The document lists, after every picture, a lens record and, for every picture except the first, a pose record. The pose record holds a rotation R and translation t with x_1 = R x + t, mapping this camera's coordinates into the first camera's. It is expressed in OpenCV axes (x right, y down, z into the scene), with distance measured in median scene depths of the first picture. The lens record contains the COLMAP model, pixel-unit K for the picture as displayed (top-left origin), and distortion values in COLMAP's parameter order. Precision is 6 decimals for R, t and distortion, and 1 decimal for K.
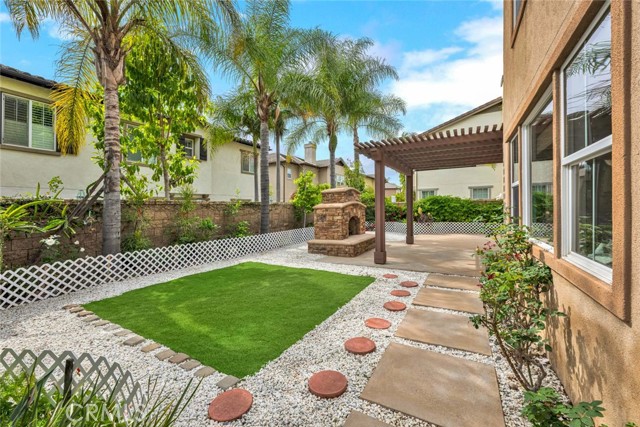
lens RADIAL K [[259.3, 0, 324.5], [0, 259.3, 213.1], [0, 0, 1]] dist [0.011489, 0.000237]
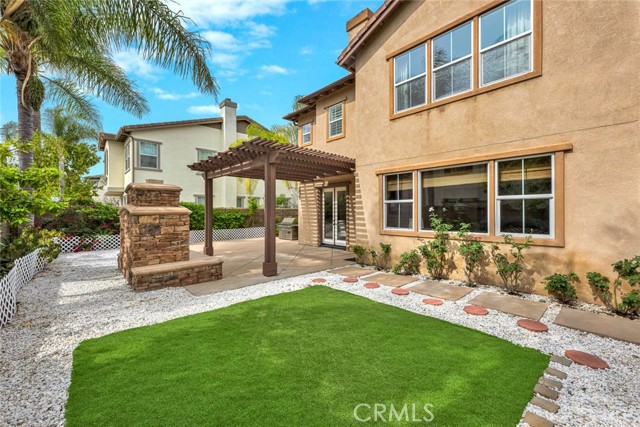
lens RADIAL K [[259.3, 0, 322.8], [0, 259.3, 211.6], [0, 0, 1]] dist [0.011489, 0.000237]
pose [[0.334966, 0.014925, 0.942112, -0.603177], [0.012724, 0.999712, -0.020362, -0.009808], [-0.942144, 0.018808, 0.334679, 0.514565]]
